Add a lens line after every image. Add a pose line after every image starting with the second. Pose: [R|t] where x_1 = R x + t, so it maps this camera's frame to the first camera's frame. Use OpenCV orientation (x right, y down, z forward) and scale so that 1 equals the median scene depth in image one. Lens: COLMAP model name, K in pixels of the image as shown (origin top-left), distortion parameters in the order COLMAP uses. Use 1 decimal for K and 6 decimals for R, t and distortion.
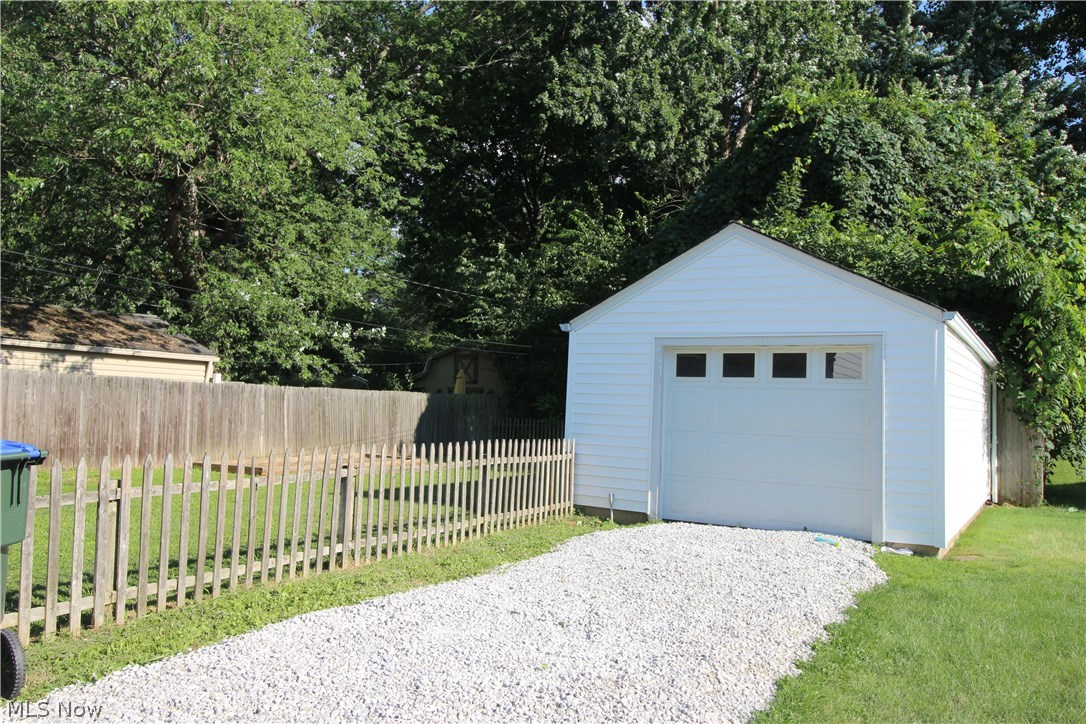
lens RADIAL K [[843.8, 0, 543.0], [0, 843.8, 362.0], [0, 0, 1]] dist [0.011958, 0.003576]
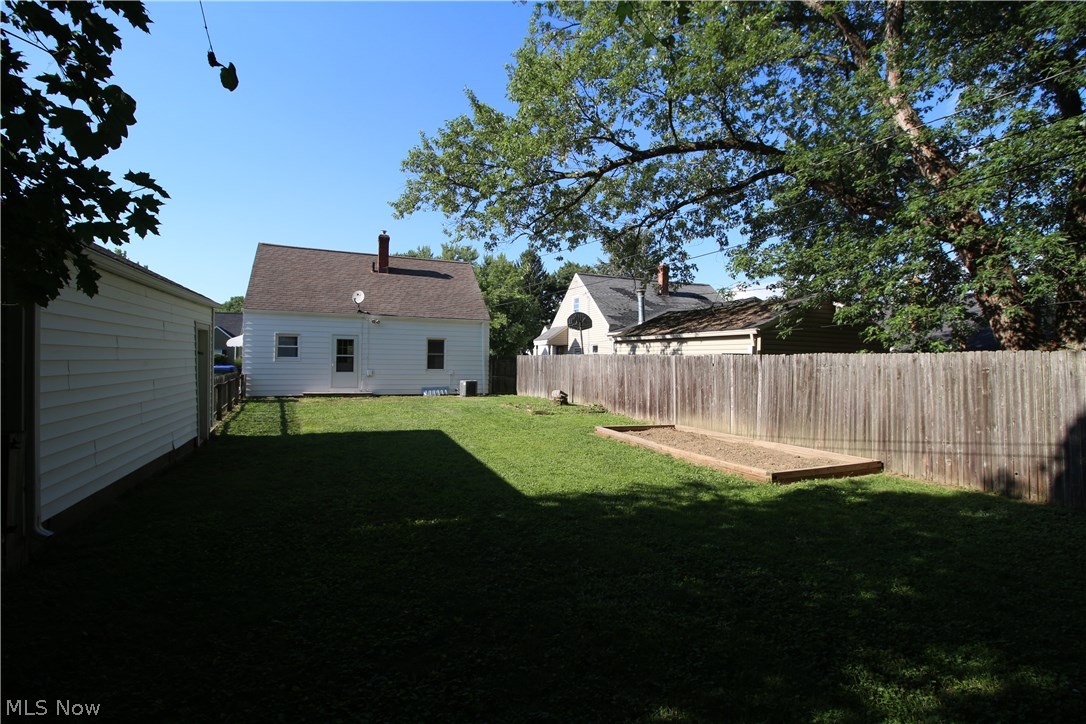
lens RADIAL K [[501.3, 0, 545.5], [0, 501.3, 360.2], [0, 0, 1]] dist [0.000145, -0.013214]
pose [[-0.582504, -0.037808, -0.811948, 0.239780], [0.019688, 0.997968, -0.060595, 0.062282], [0.812590, -0.051282, -0.580576, 1.155592]]
